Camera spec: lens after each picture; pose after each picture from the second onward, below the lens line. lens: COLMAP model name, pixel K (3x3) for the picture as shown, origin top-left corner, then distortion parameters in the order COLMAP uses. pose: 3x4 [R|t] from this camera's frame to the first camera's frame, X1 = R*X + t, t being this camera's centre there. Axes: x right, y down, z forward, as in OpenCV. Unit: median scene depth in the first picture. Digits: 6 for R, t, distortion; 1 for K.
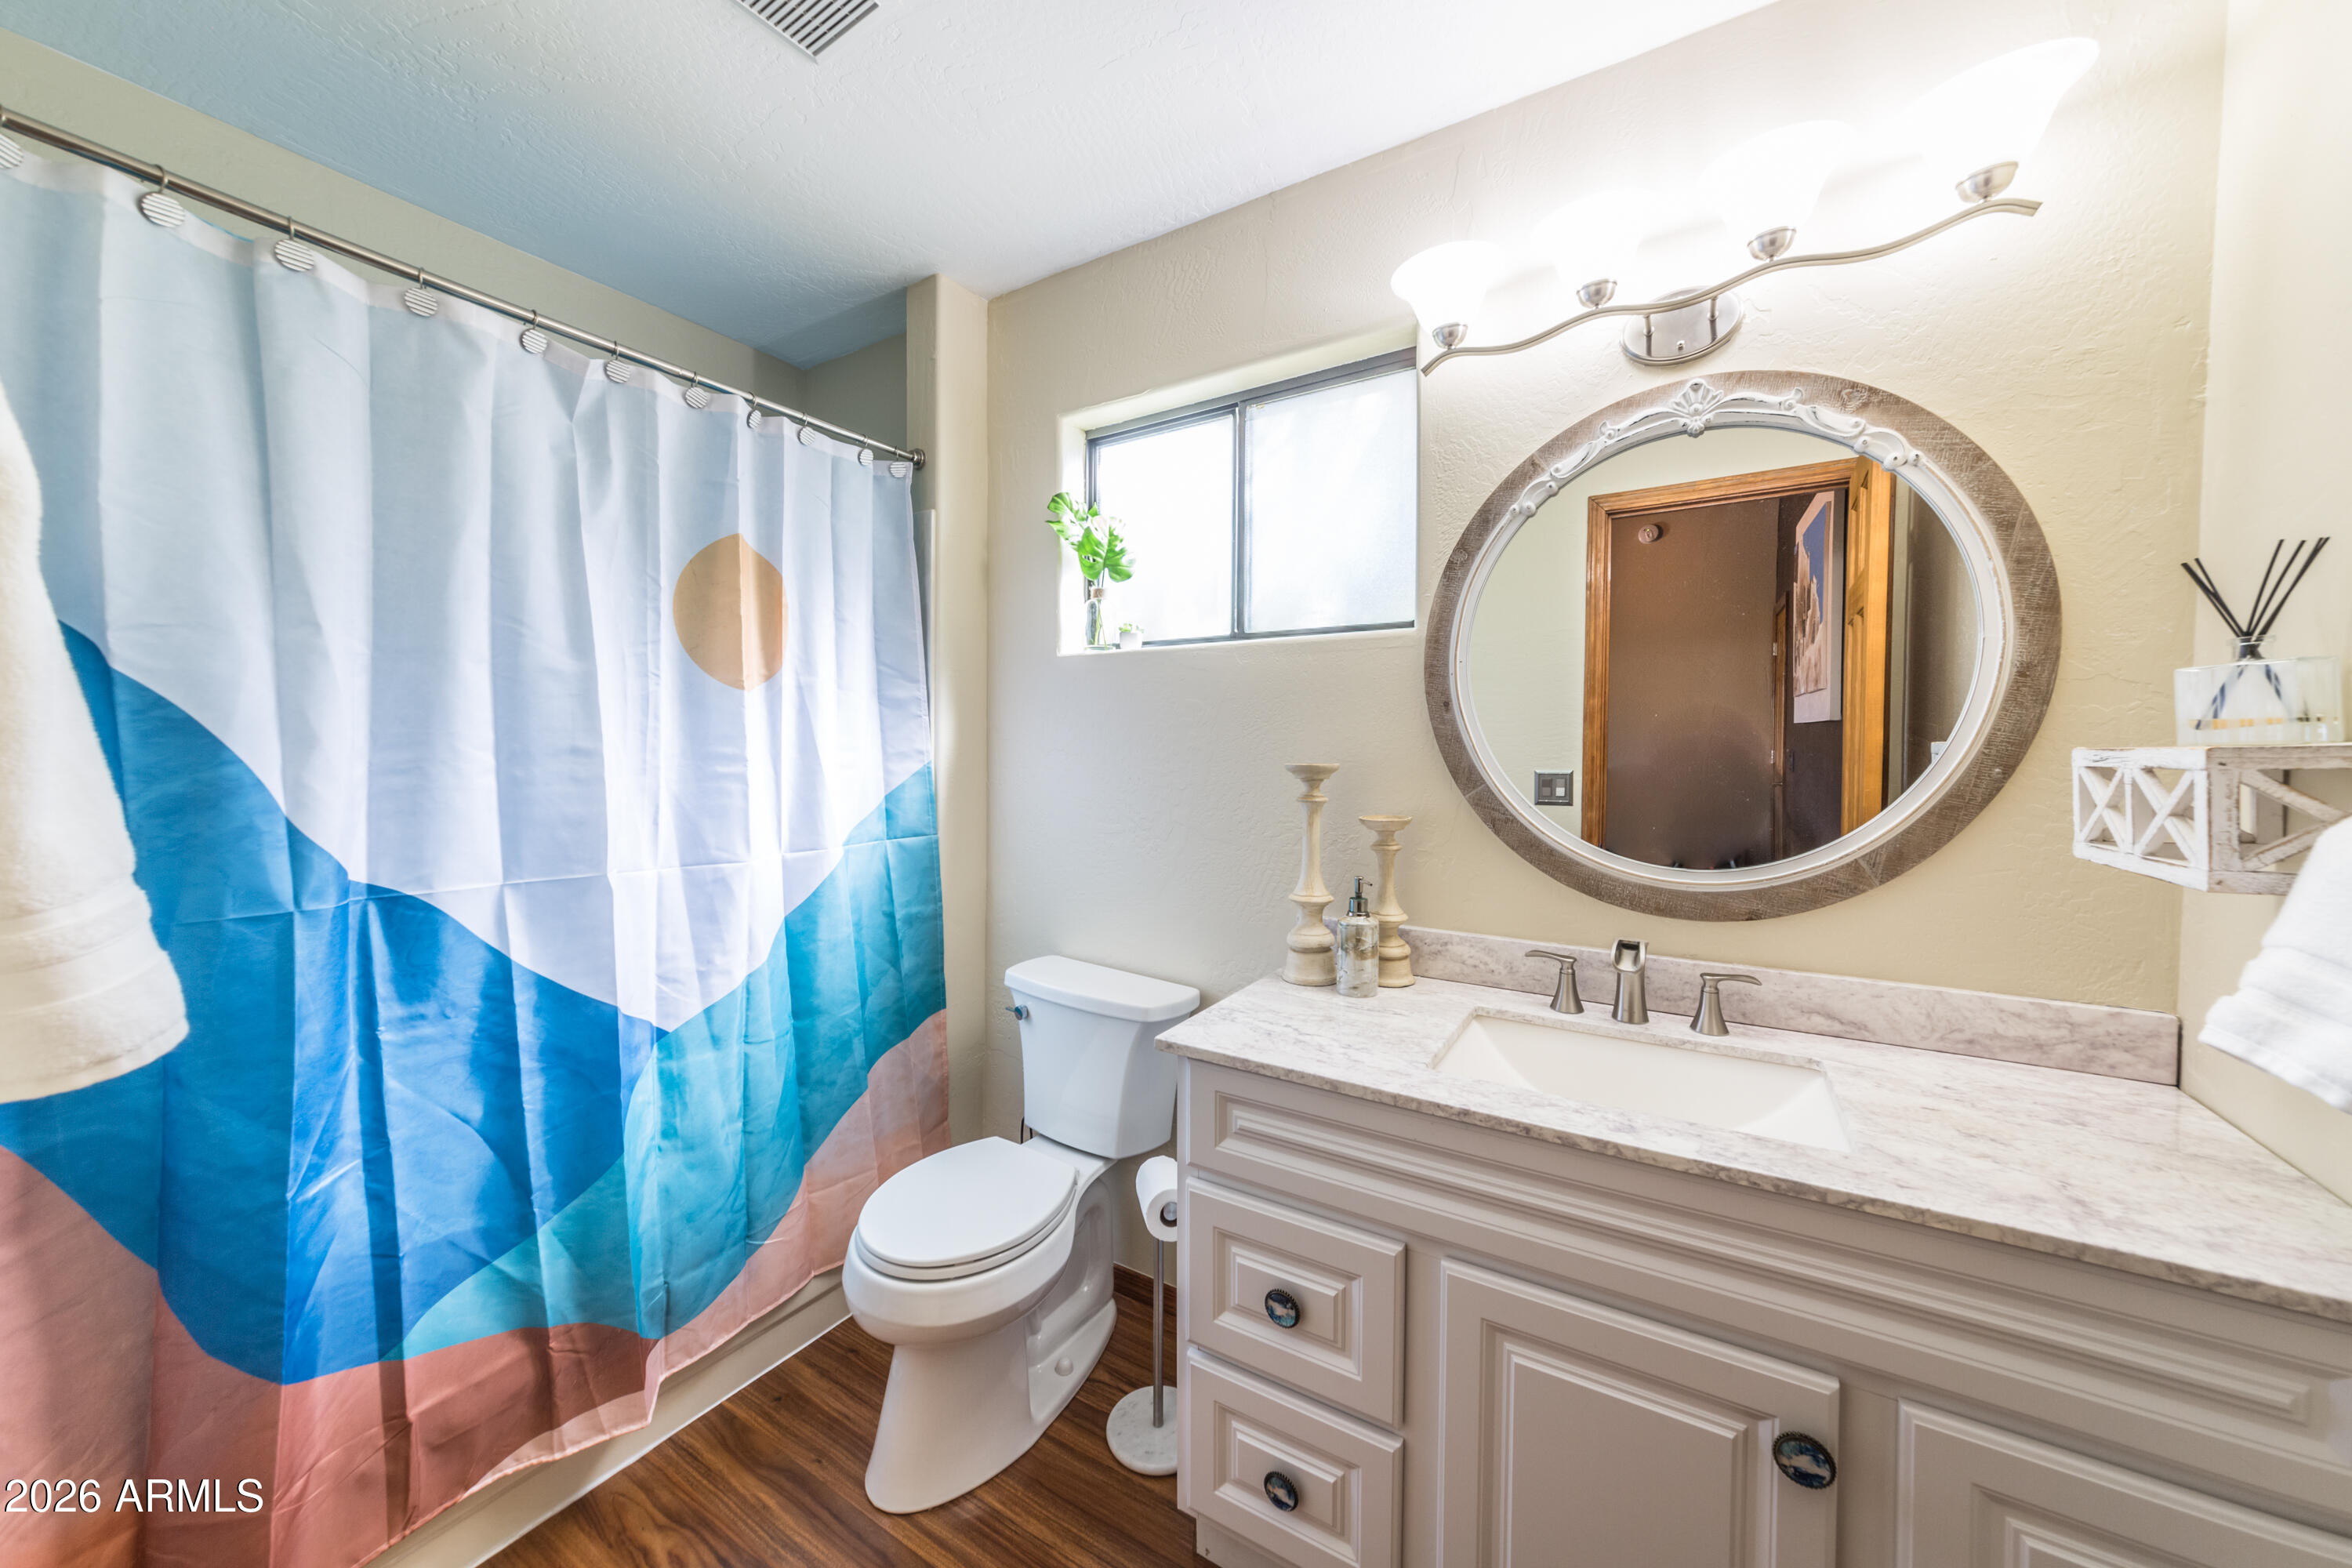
lens RADIAL K [[850.6, 0, 1172.8], [0, 850.6, 761.3], [0, 0, 1]] dist [-0.008307, -0.000064]
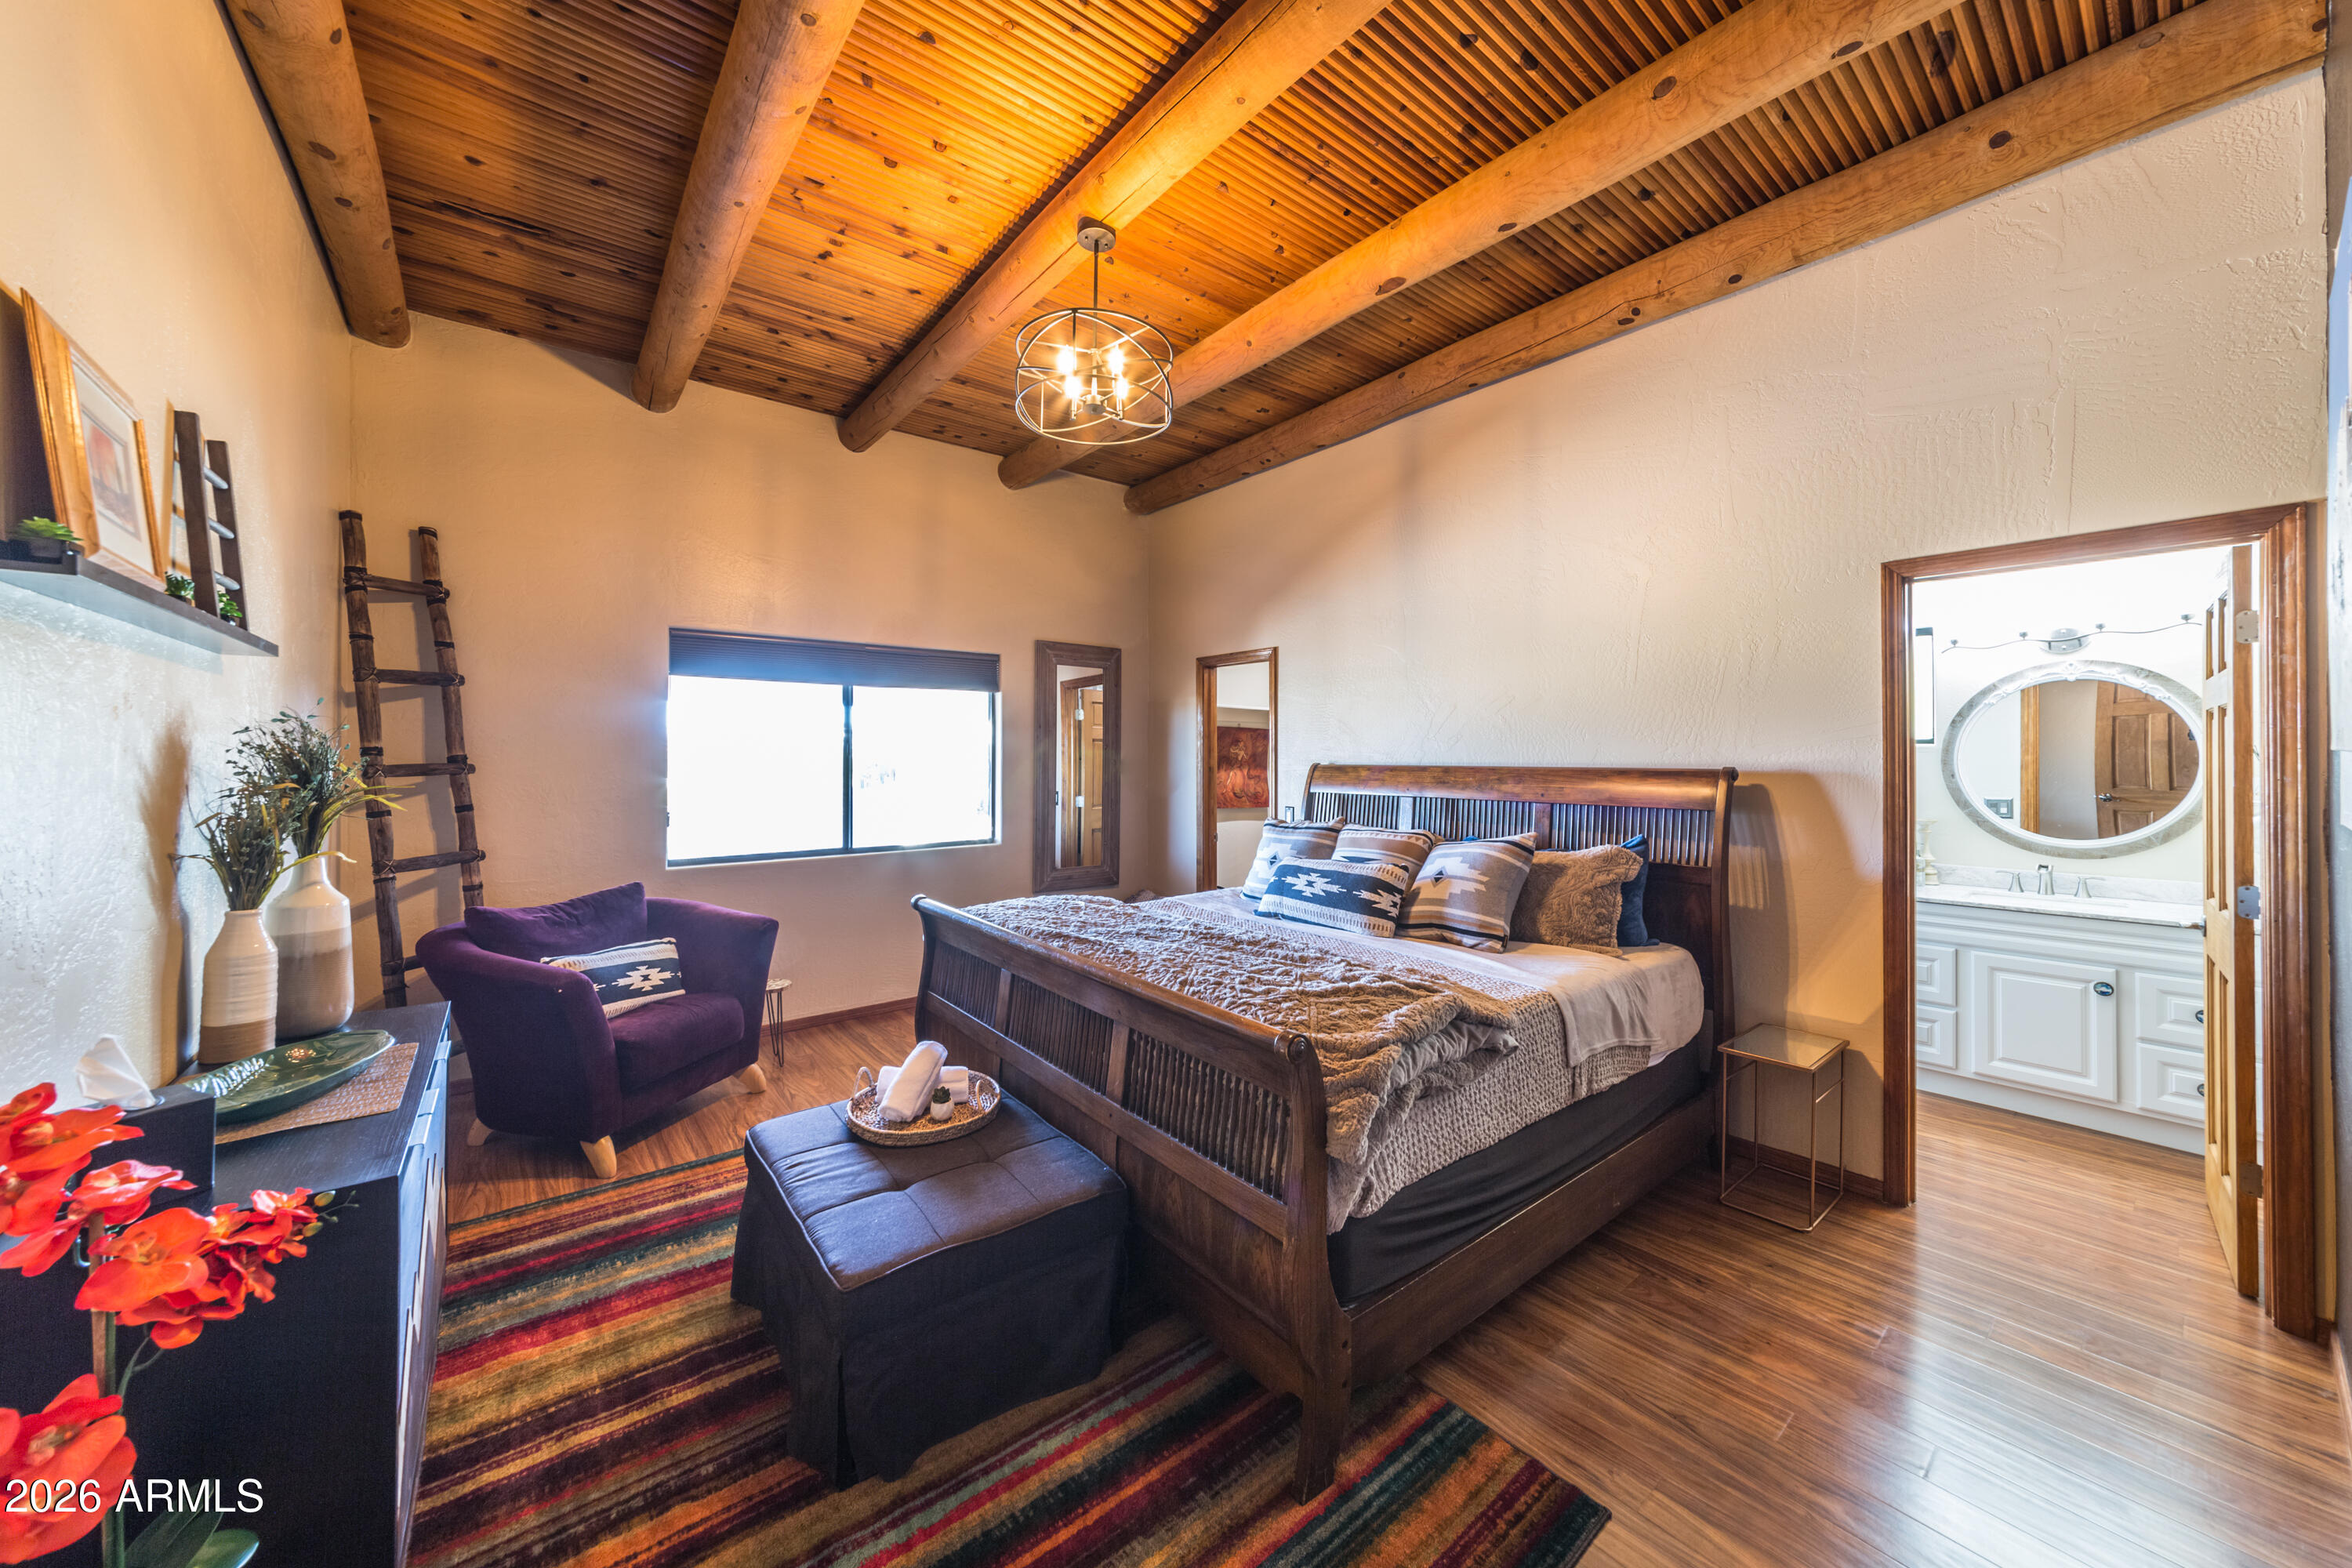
lens RADIAL K [[828.6, 0, 1176.1], [0, 828.6, 766.8], [0, 0, 1]] dist [-0.000057, 0.000239]
pose [[0.942202, -0.014108, -0.334749, -1.207026], [0.010501, 0.999866, -0.012582, -0.103670], [0.334882, 0.008340, 0.942223, -2.466974]]
